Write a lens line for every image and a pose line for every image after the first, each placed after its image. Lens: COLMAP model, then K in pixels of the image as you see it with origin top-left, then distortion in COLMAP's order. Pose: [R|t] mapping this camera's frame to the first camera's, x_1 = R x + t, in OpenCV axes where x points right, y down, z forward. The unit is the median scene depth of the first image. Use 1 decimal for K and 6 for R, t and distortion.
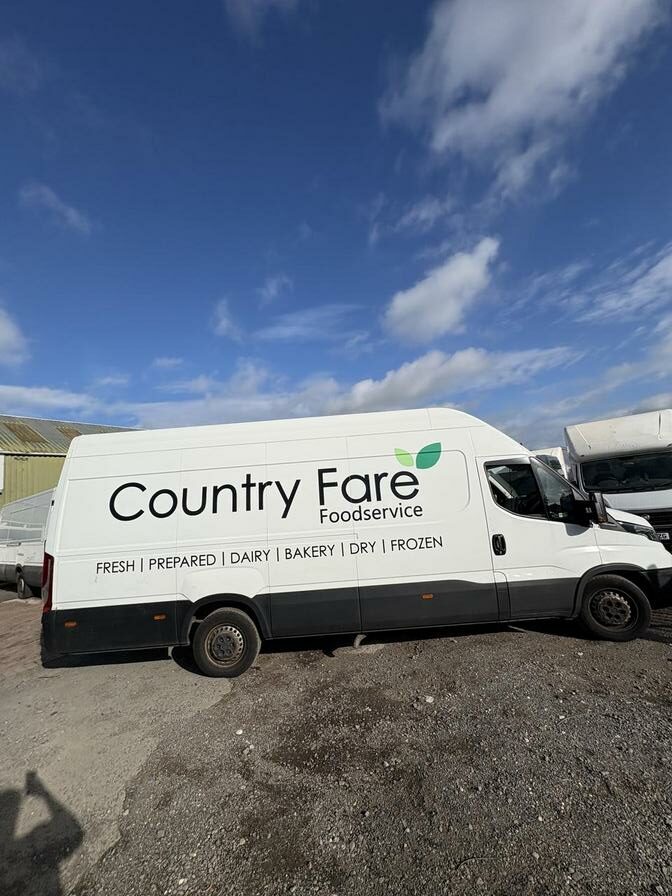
lens RADIAL K [[364.8, 0, 336.0], [0, 364.8, 450.5], [0, 0, 1]] dist [0.015889, 0.000500]
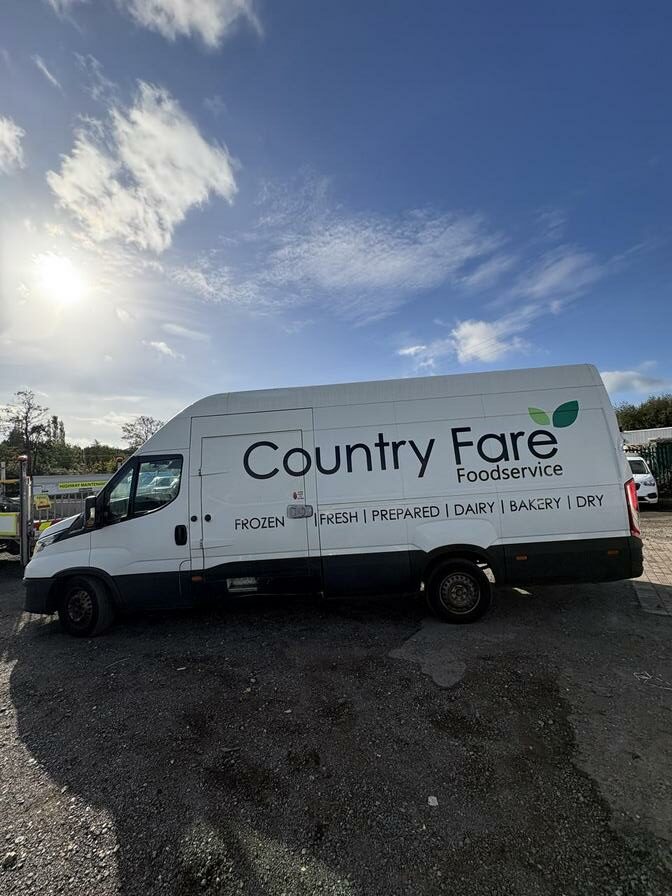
lens RADIAL K [[364.8, 0, 343.4], [0, 364.8, 450.2], [0, 0, 1]] dist [0.015889, 0.000500]
pose [[0.999865, 0.000275, -0.016411, -0.332809], [0.001105, 0.996462, 0.084041, 0.027814], [0.016376, -0.084048, 0.996327, 0.010918]]
